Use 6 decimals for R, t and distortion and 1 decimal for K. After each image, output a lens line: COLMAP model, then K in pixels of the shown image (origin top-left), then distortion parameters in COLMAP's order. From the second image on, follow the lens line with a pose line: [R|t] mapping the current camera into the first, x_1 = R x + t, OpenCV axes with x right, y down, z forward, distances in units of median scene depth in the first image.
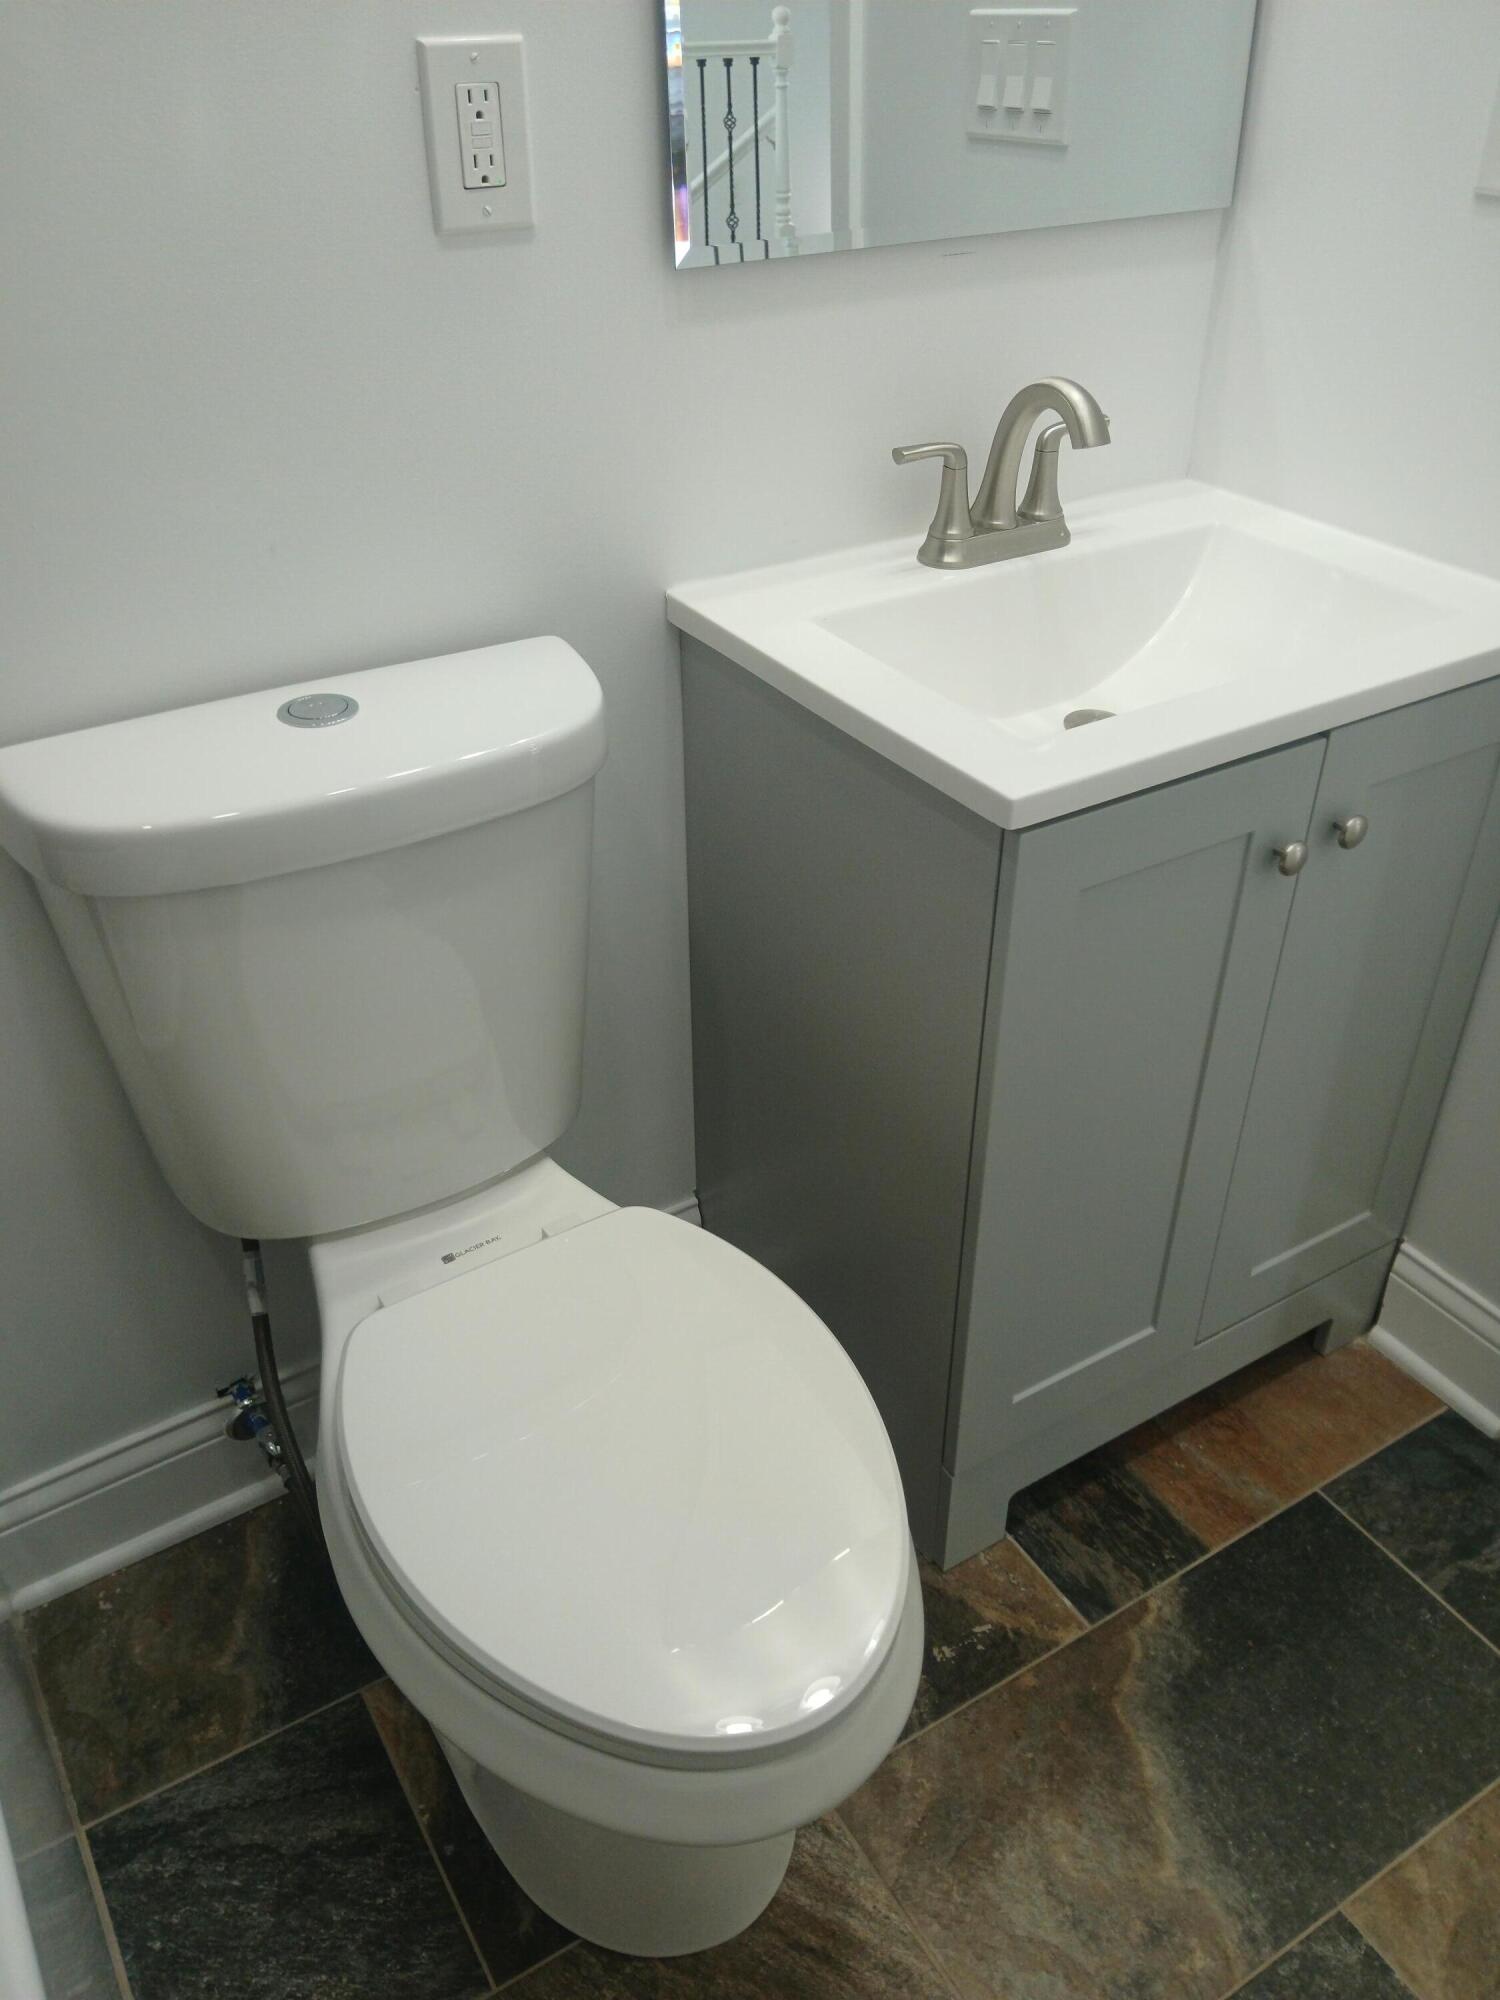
lens RADIAL K [[1541.6, 0, 758.9], [0, 1541.6, 1013.5], [0, 0, 1]] dist [0.054089, -0.114852]
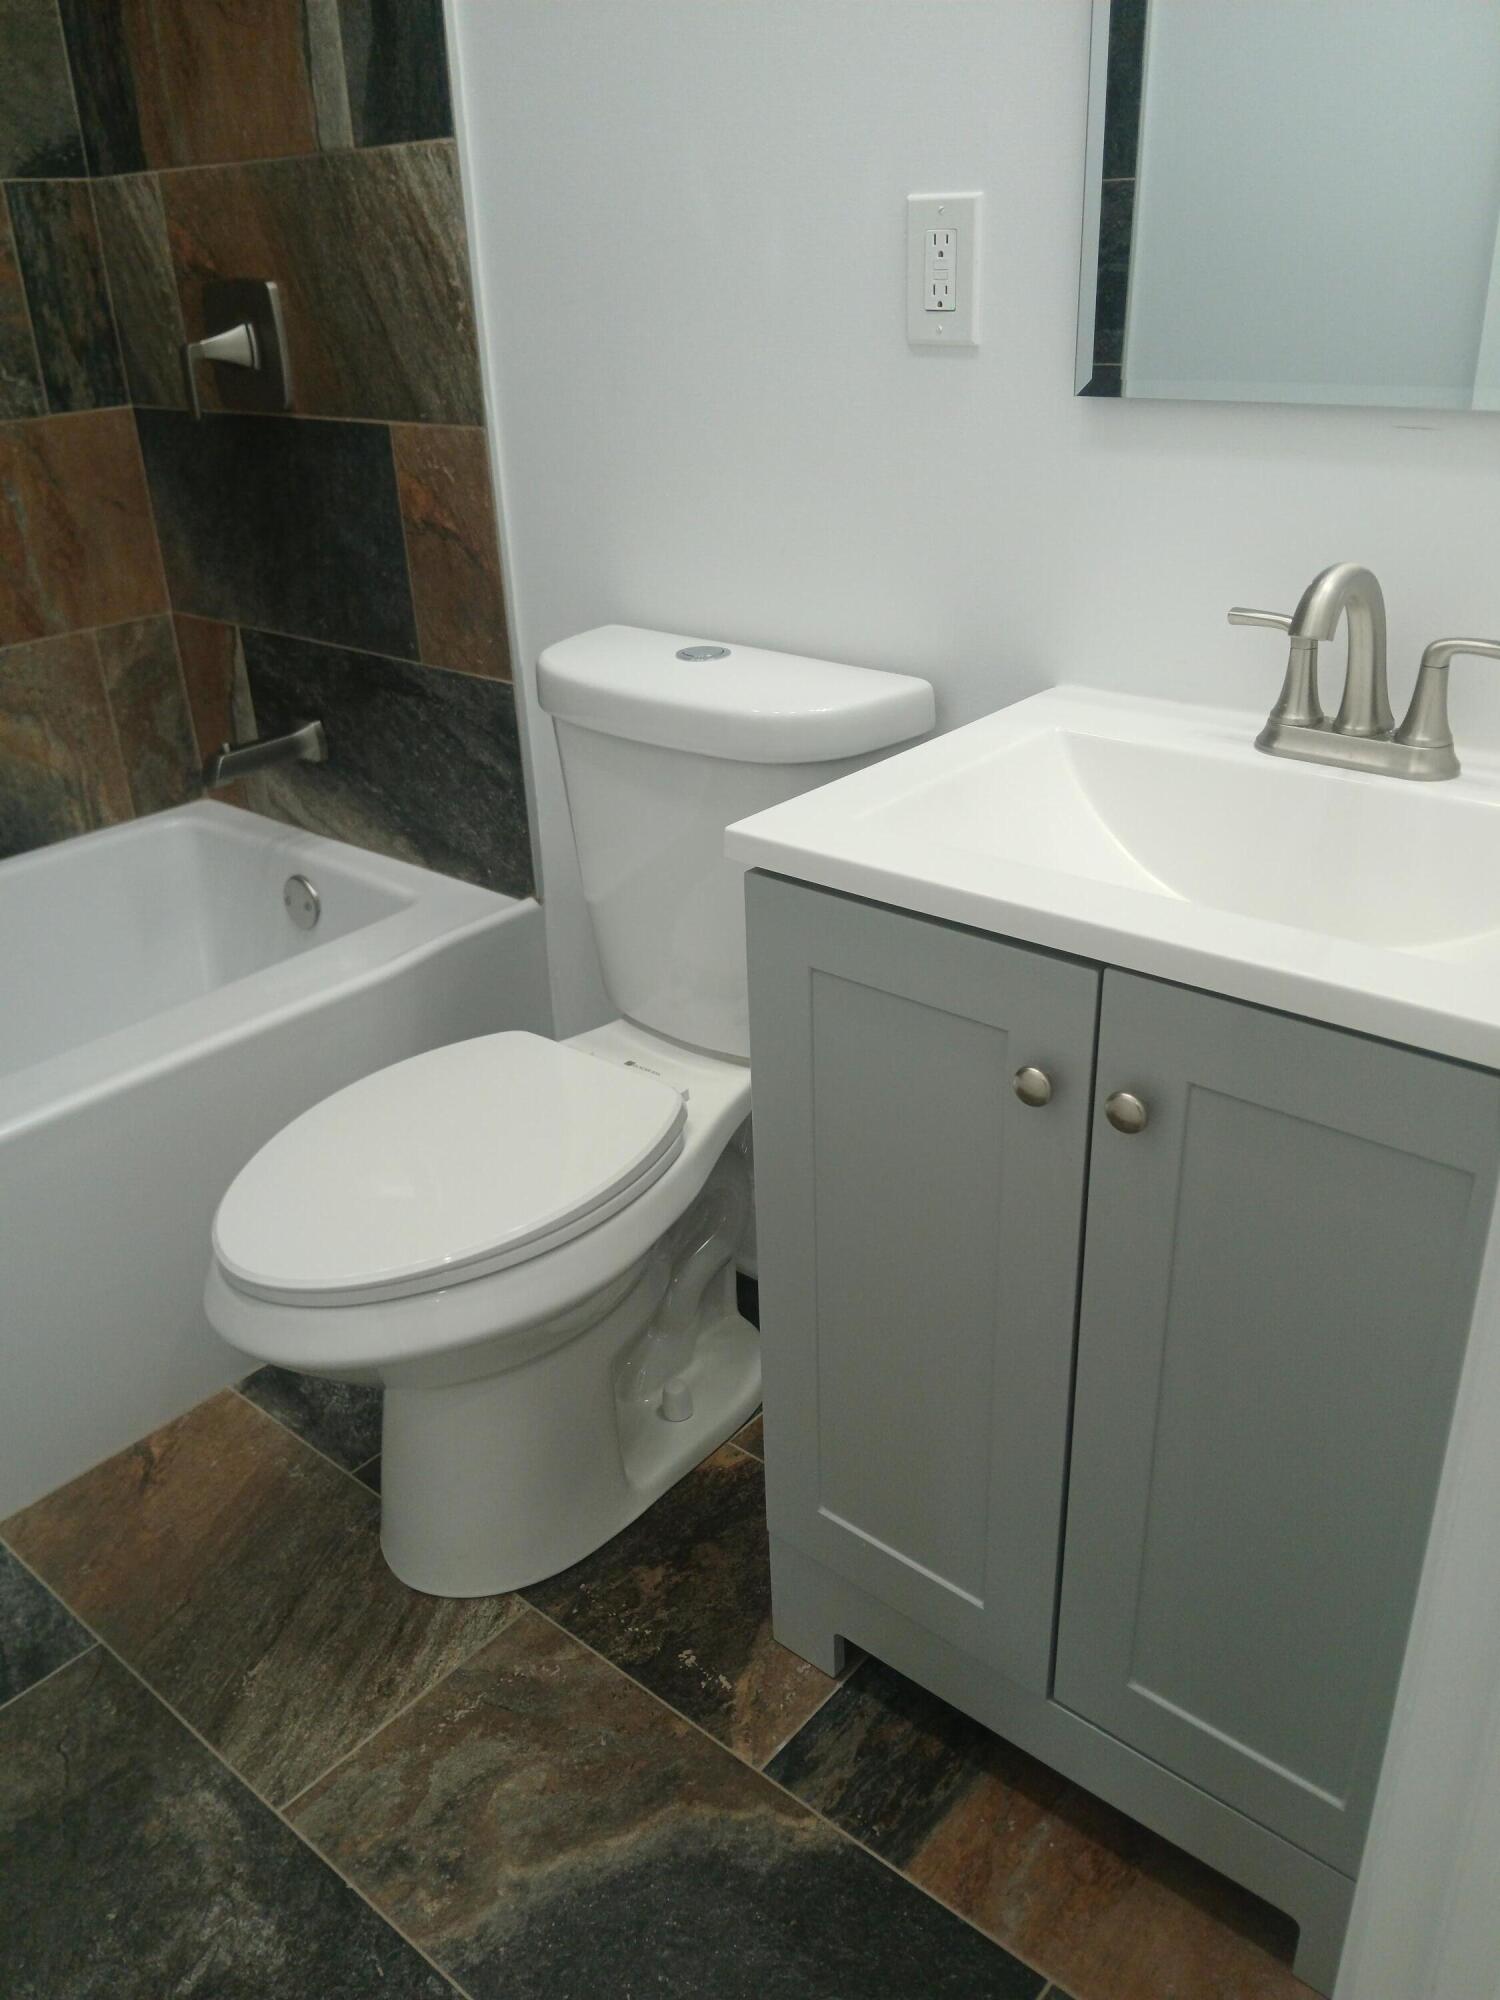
lens RADIAL K [[1541.6, 0, 742.8], [0, 1541.6, 1005.6], [0, 0, 1]] dist [0.054089, -0.114852]
pose [[0.313774, 0.420372, -0.851371, 0.862001], [-0.510939, 0.830518, 0.221769, -0.209931], [0.800305, 0.365413, 0.475379, 0.384003]]
